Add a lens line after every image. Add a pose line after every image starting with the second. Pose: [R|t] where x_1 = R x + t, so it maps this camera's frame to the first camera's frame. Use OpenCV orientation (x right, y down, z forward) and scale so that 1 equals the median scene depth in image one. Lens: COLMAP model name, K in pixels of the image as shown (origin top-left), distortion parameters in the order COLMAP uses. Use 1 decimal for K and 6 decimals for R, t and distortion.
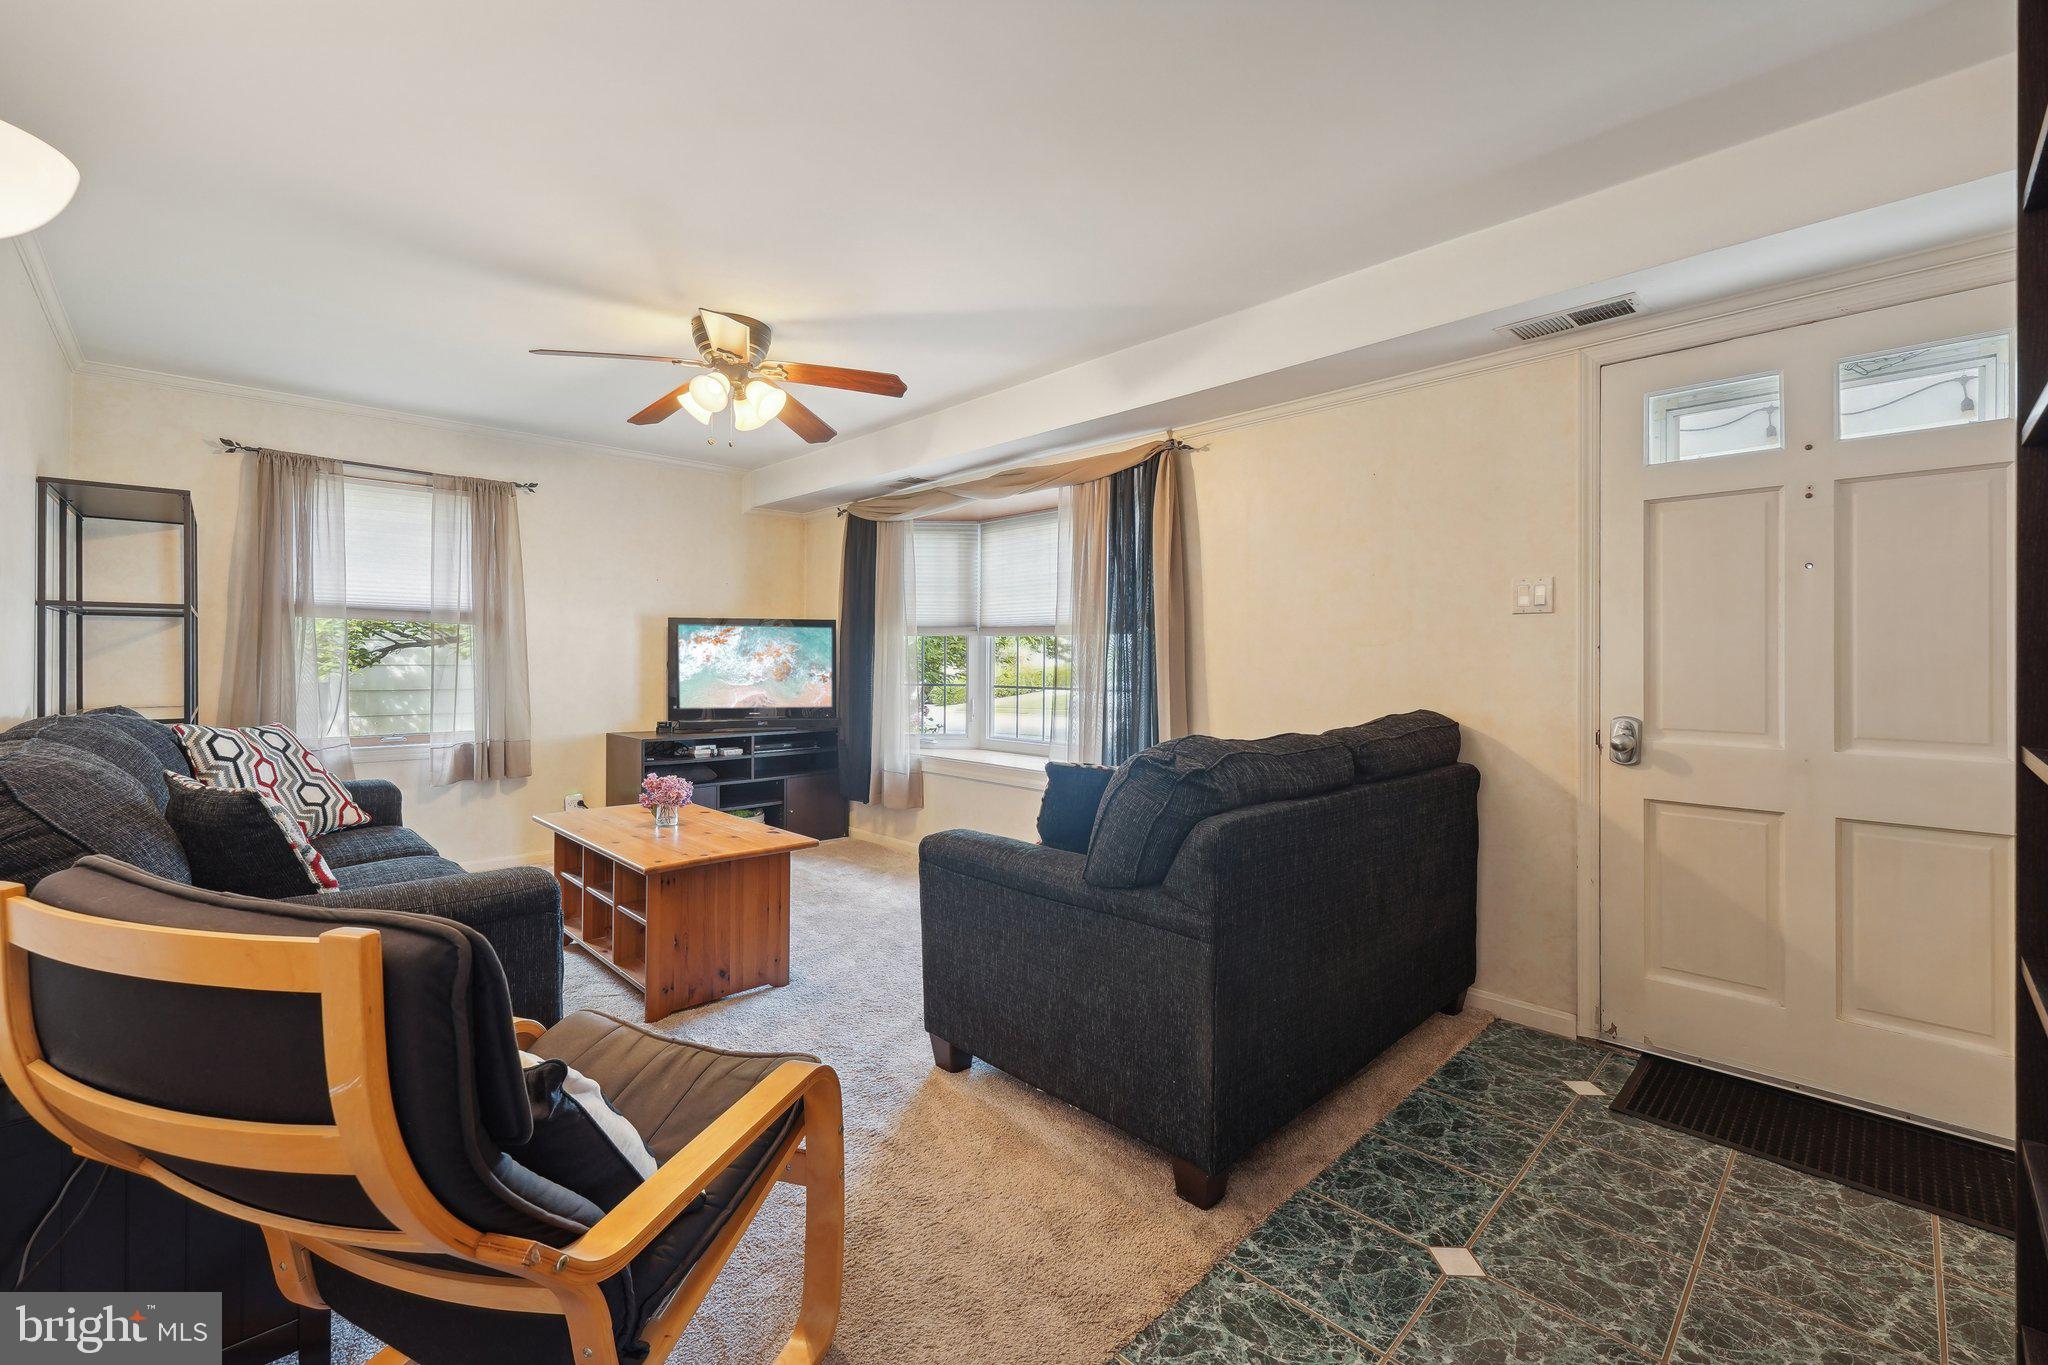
lens RADIAL K [[833.1, 0, 1047.2], [0, 833.1, 672.0], [0, 0, 1]] dist [-0.003039, 0.000541]
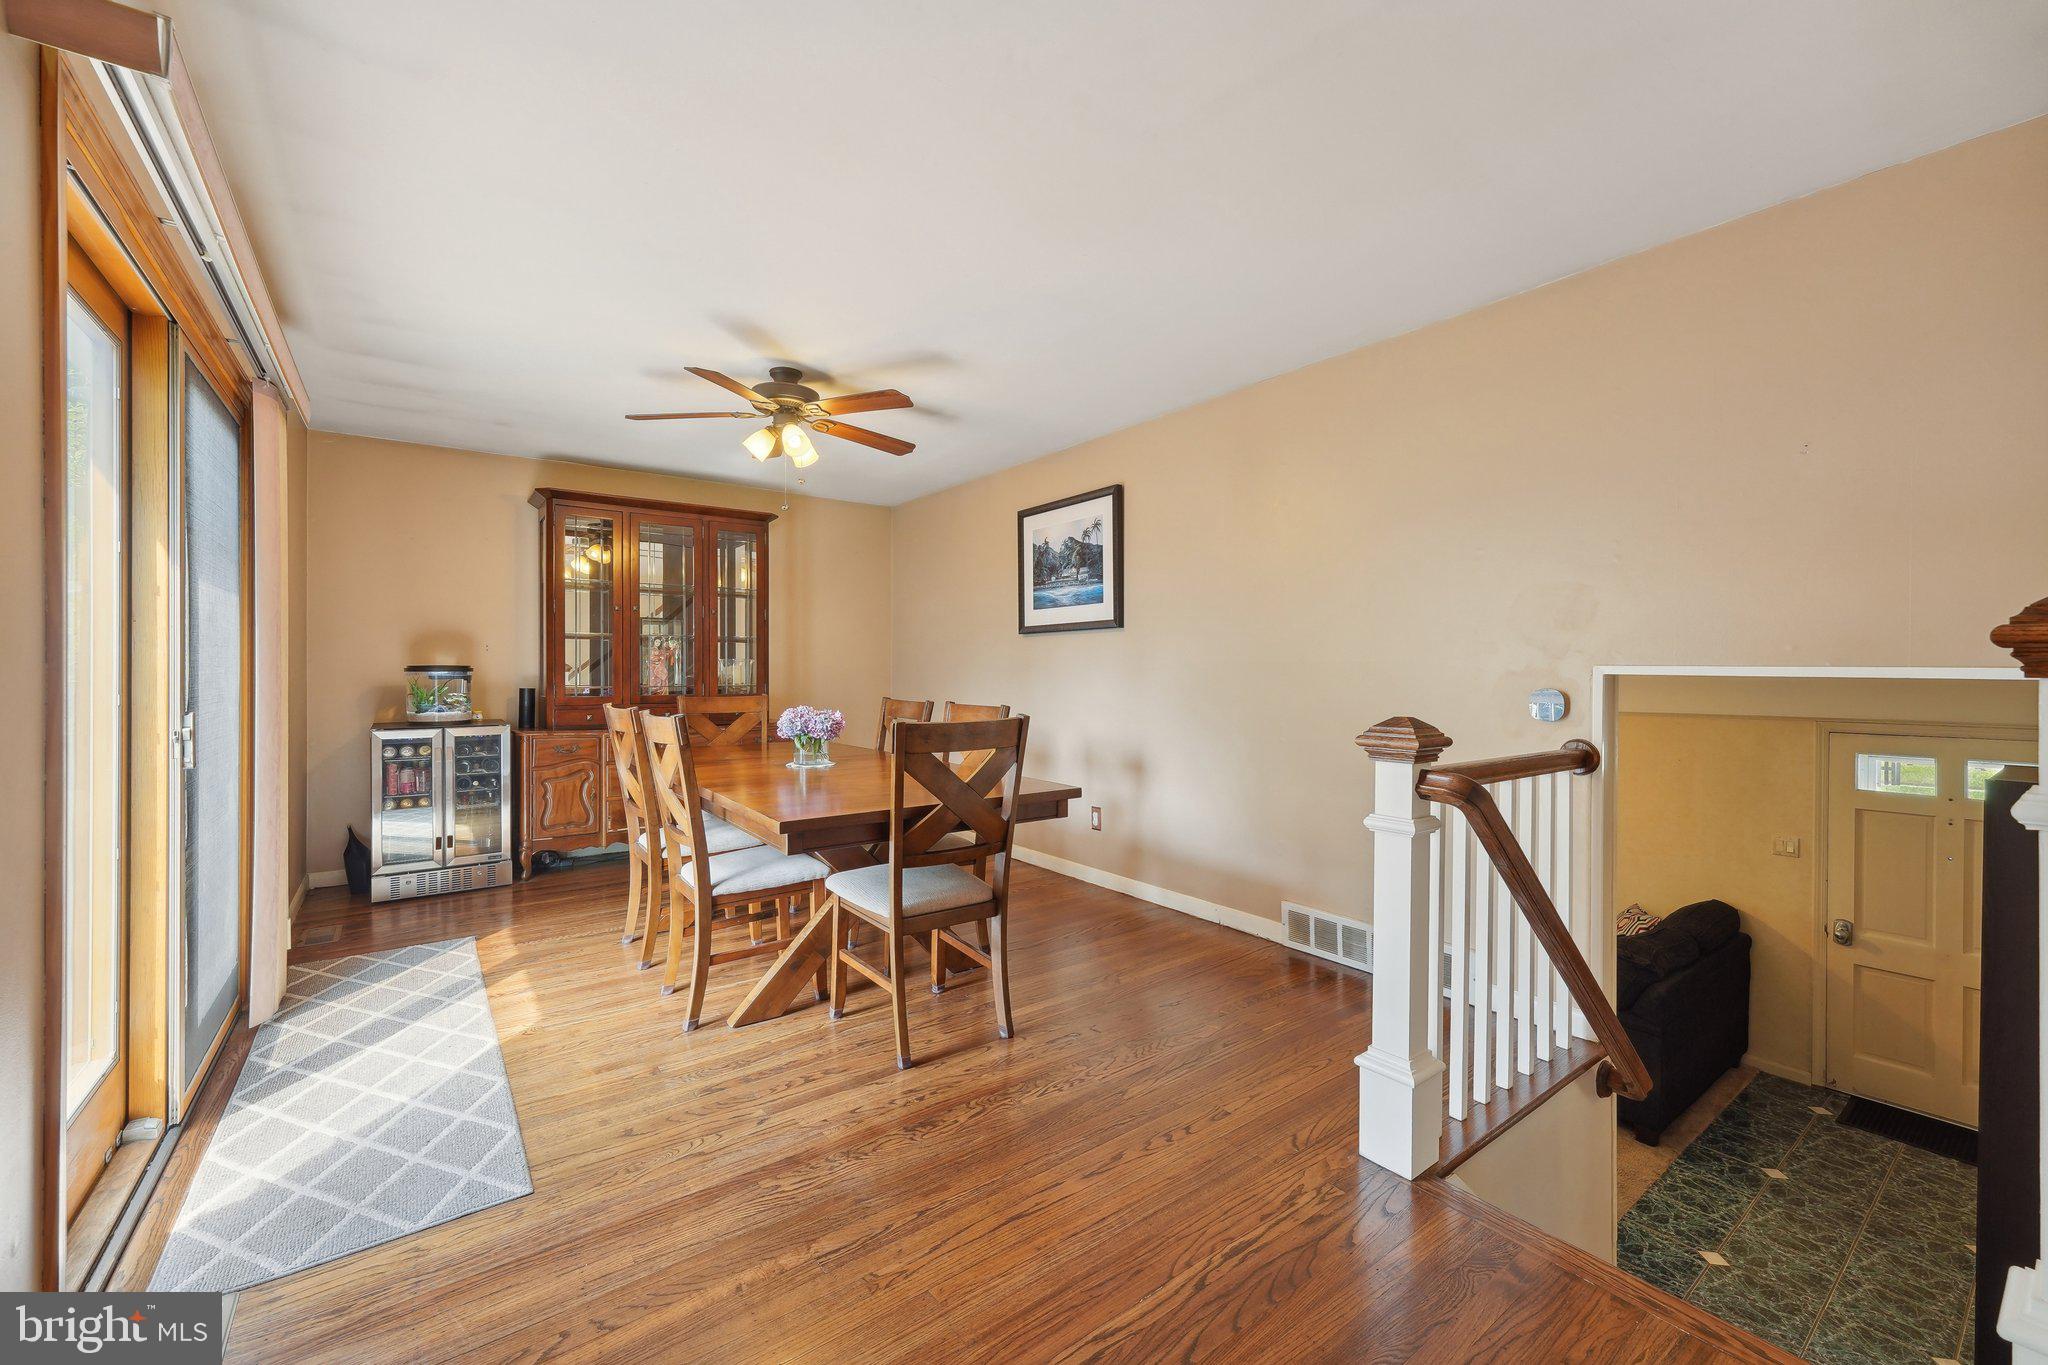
lens RADIAL K [[833.1, 0, 1021.1], [0, 833.1, 677.1], [0, 0, 1]] dist [-0.003039, 0.000541]
pose [[0.990223, 0.001812, -0.139480, -0.932835], [-0.000975, 0.999981, 0.006073, -0.526119], [0.139488, -0.005878, 0.990206, -1.179666]]
